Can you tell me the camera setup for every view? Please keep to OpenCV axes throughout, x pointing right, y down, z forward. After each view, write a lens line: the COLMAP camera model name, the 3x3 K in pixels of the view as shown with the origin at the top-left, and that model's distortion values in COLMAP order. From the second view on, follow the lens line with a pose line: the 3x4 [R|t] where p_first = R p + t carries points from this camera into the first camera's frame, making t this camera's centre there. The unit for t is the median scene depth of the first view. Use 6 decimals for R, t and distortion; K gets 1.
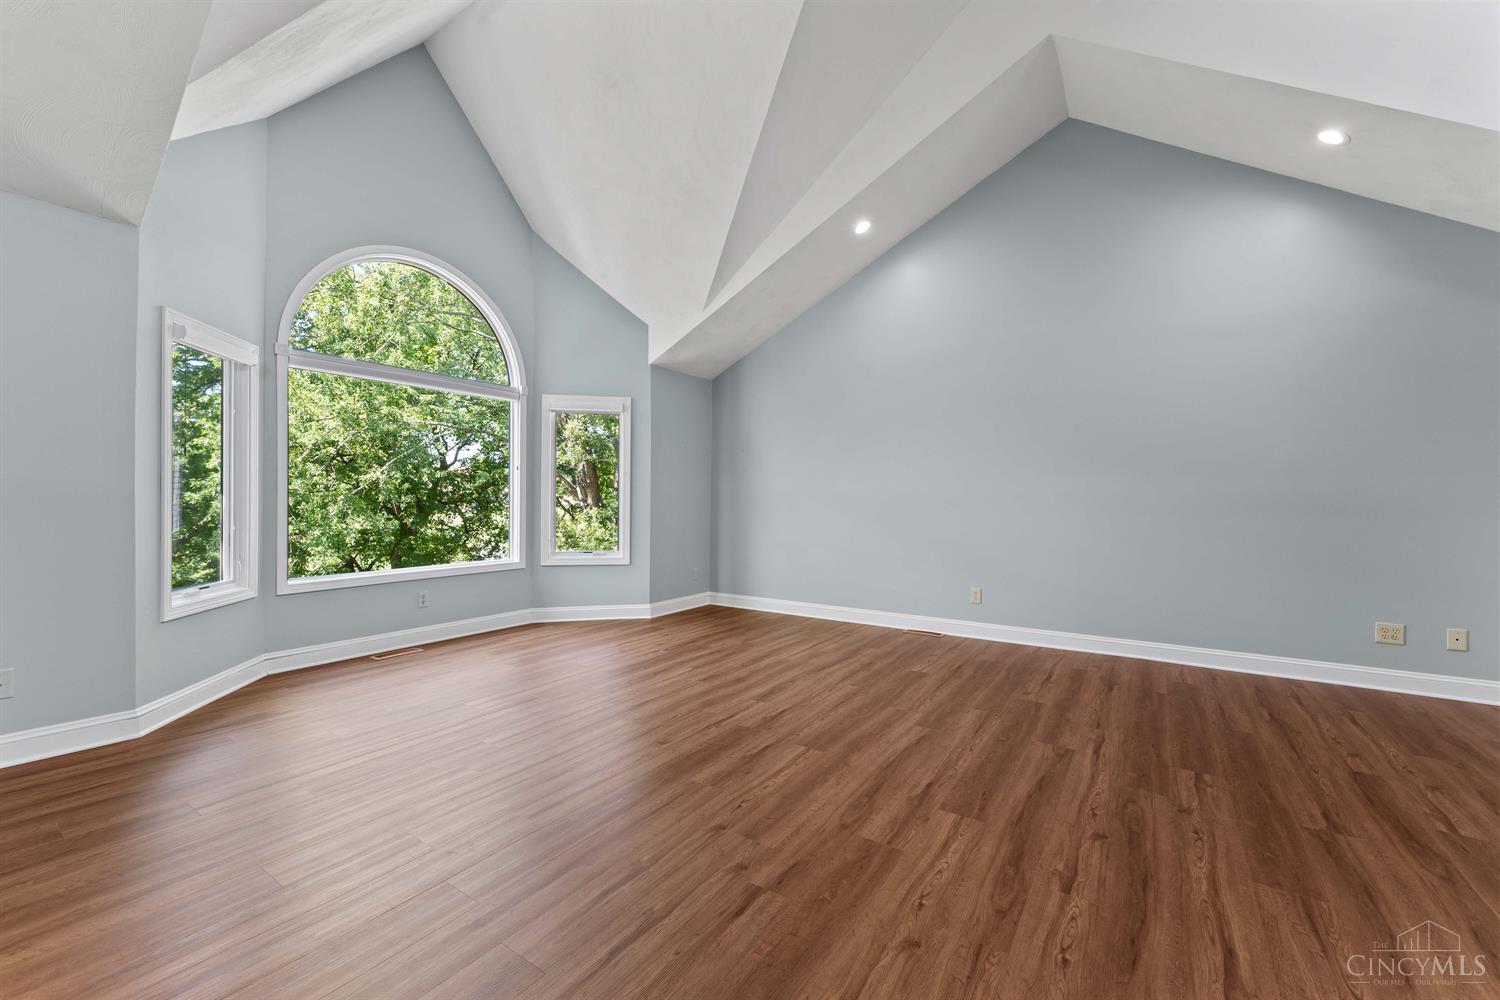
lens RADIAL K [[606.9, 0, 749.4], [0, 606.9, 501.9], [0, 0, 1]] dist [0.000309, 0.000163]
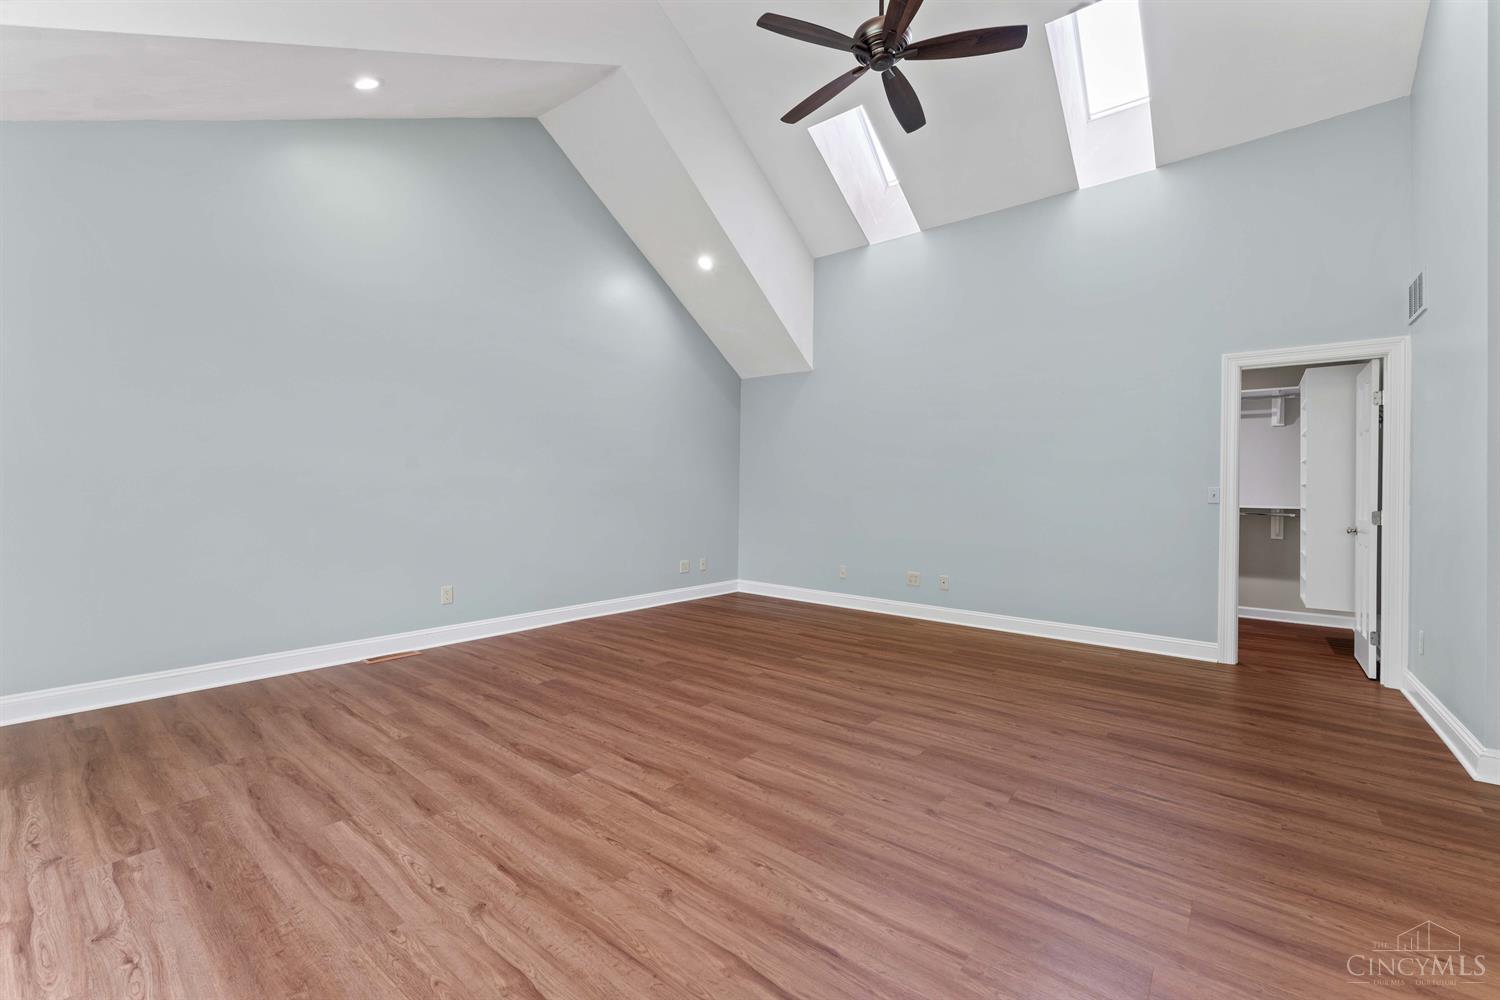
lens RADIAL K [[606.9, 0, 749.2], [0, 606.9, 497.6], [0, 0, 1]] dist [0.000309, 0.000163]
pose [[0.093722, -0.018575, 0.995425, -0.687397], [-0.014300, 0.999698, 0.020001, -0.010976], [-0.995496, -0.016109, 0.093428, 0.761375]]
